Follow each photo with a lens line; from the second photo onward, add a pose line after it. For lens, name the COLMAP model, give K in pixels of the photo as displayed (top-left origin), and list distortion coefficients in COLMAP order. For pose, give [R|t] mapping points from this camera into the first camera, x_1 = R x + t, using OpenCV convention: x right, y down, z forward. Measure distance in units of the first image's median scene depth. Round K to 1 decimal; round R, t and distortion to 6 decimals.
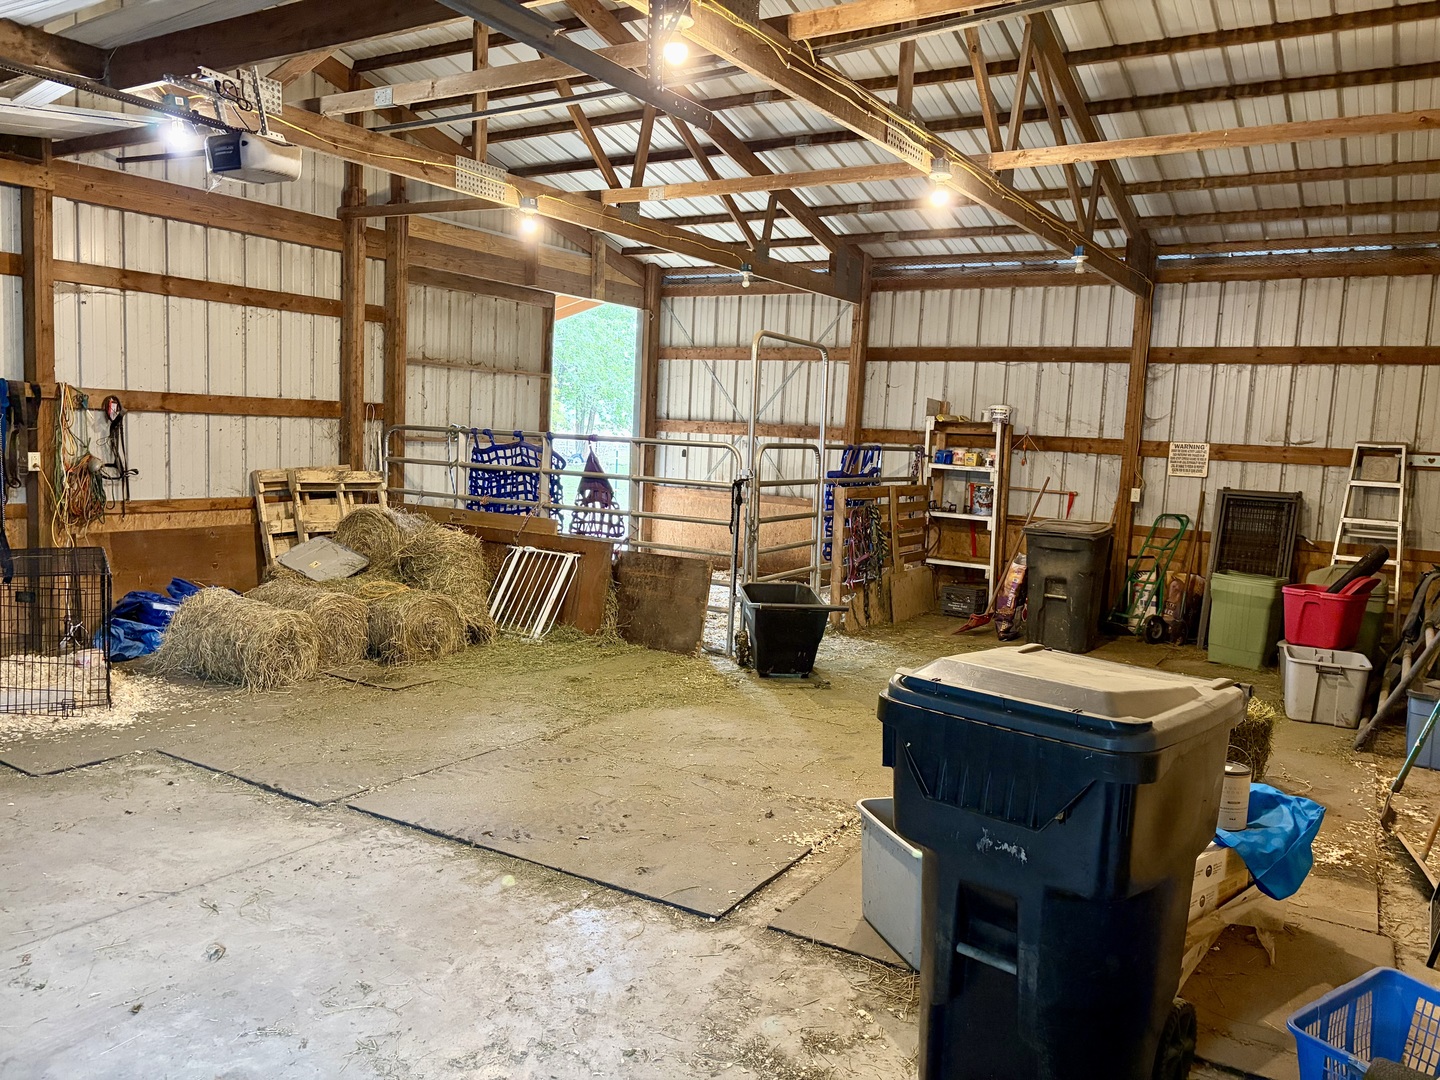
lens RADIAL K [[1087.6, 0, 725.2], [0, 1087.6, 534.1], [0, 0, 1]] dist [0.055150, -0.060955]
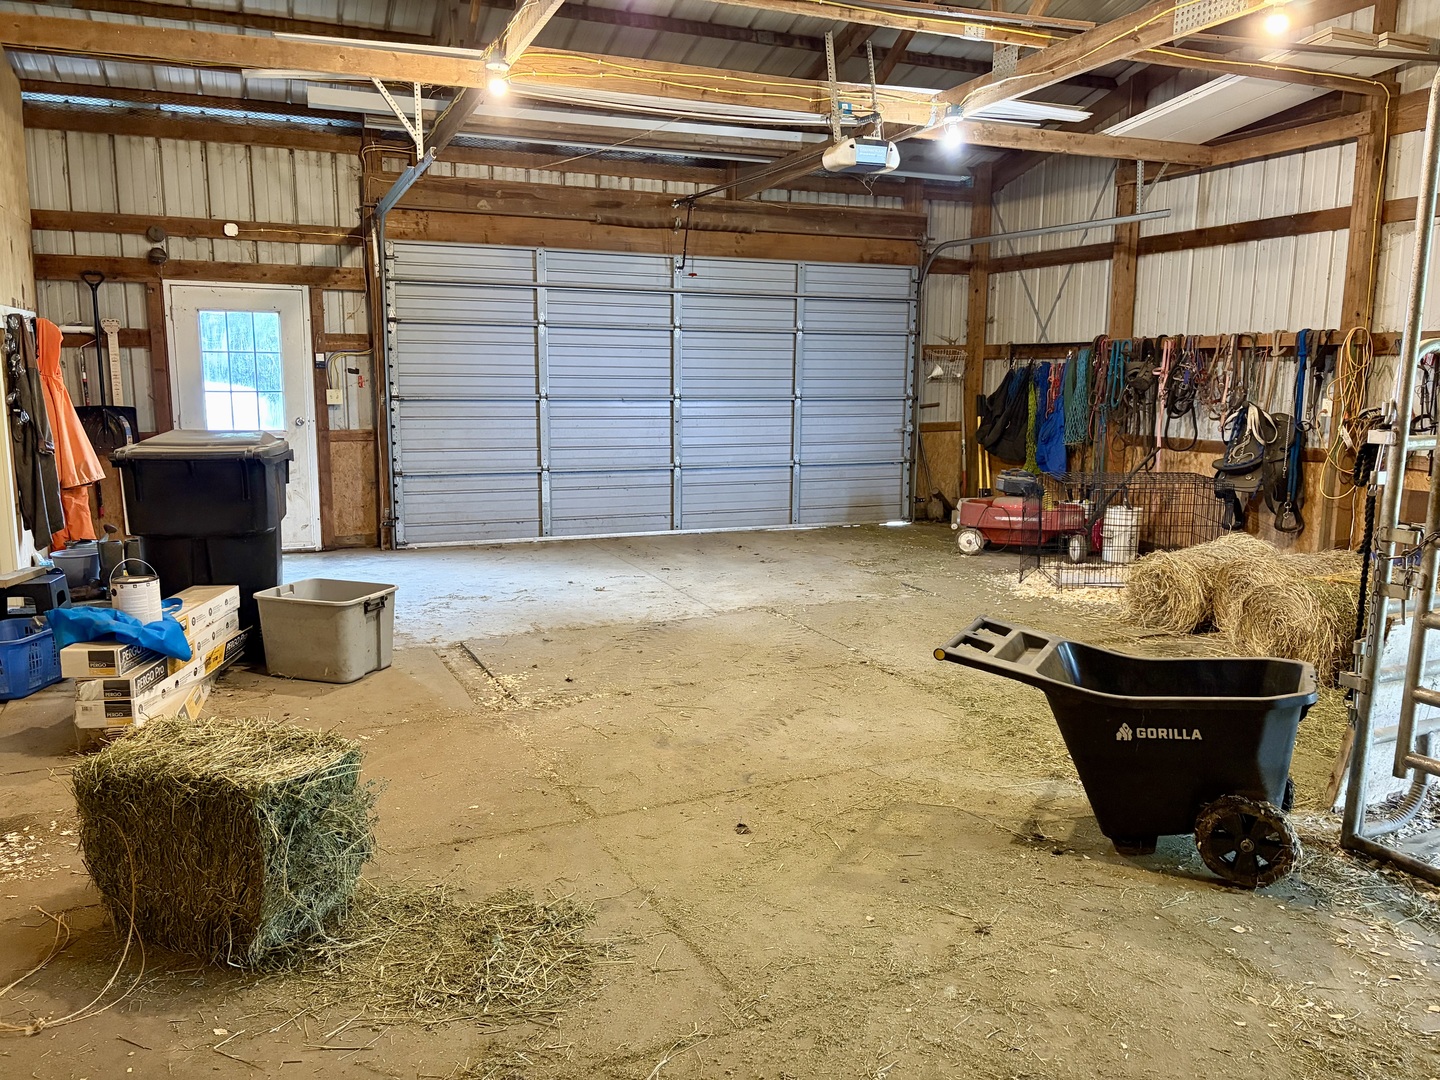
lens RADIAL K [[1087.6, 0, 728.8], [0, 1087.6, 541.2], [0, 0, 1]] dist [0.055150, -0.060955]
pose [[-0.564636, 0.080546, -0.821400, 0.700286], [-0.116776, 0.977418, 0.176118, -0.075101], [0.817037, 0.195362, -0.542480, 1.422128]]
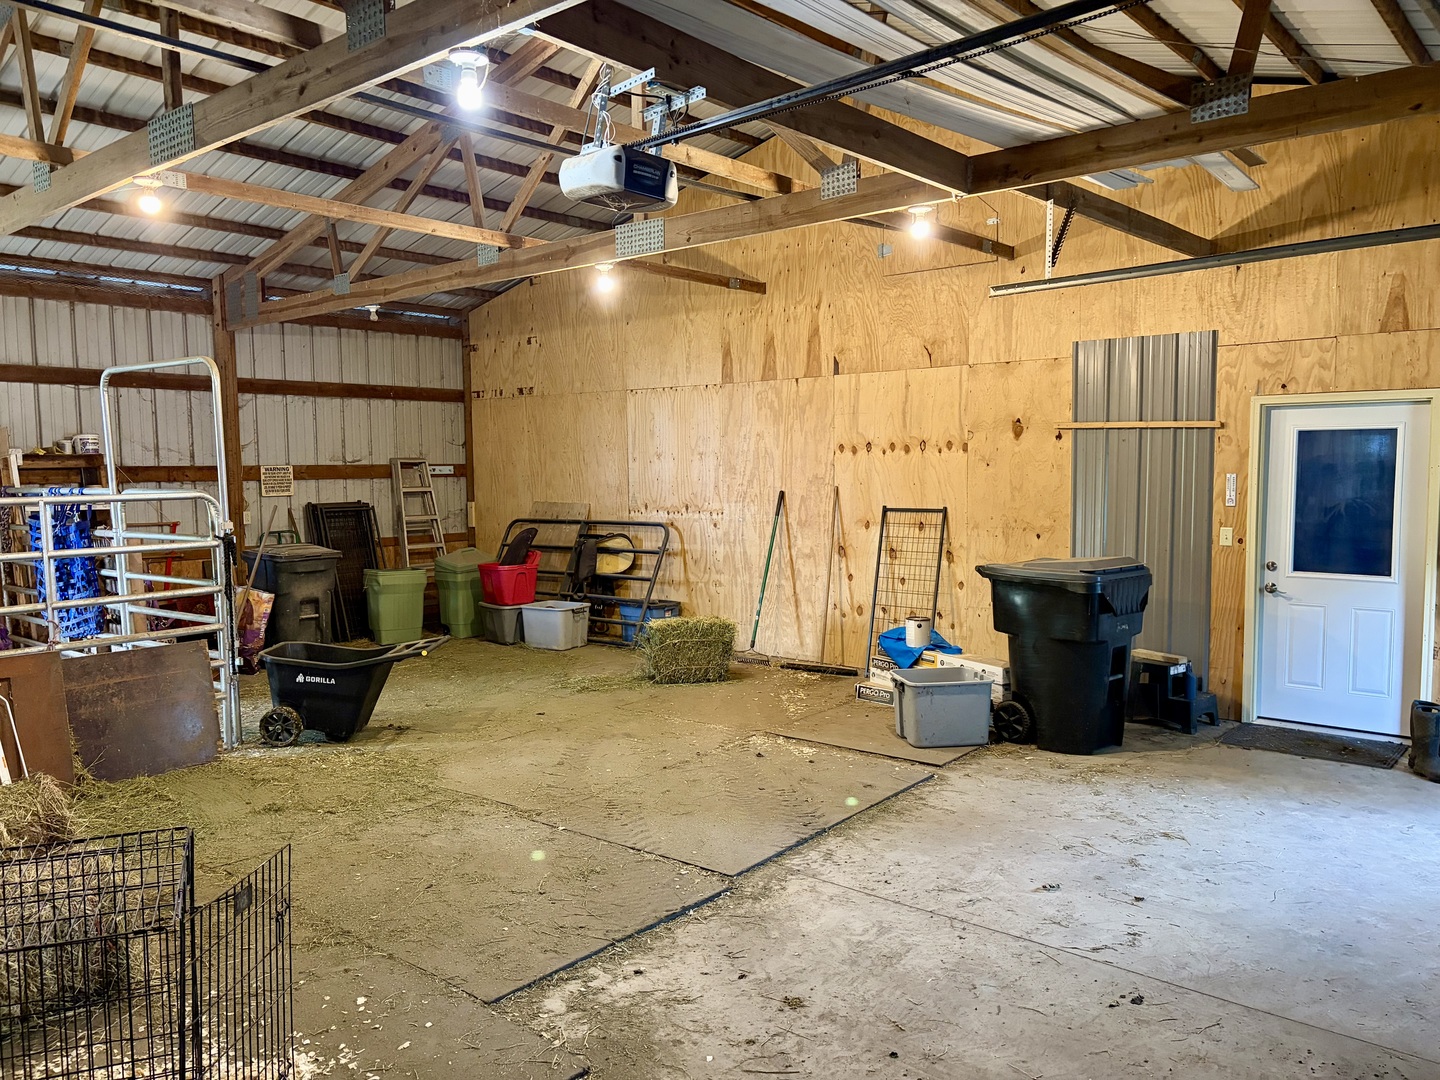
lens RADIAL K [[1087.6, 0, 718.1], [0, 1087.6, 543.0], [0, 0, 1]] dist [0.055150, -0.060955]
pose [[0.137936, -0.122699, 0.982812, -1.050139], [0.114629, 0.987606, 0.107210, -0.126701], [-0.983786, 0.097870, 0.150291, 0.691124]]
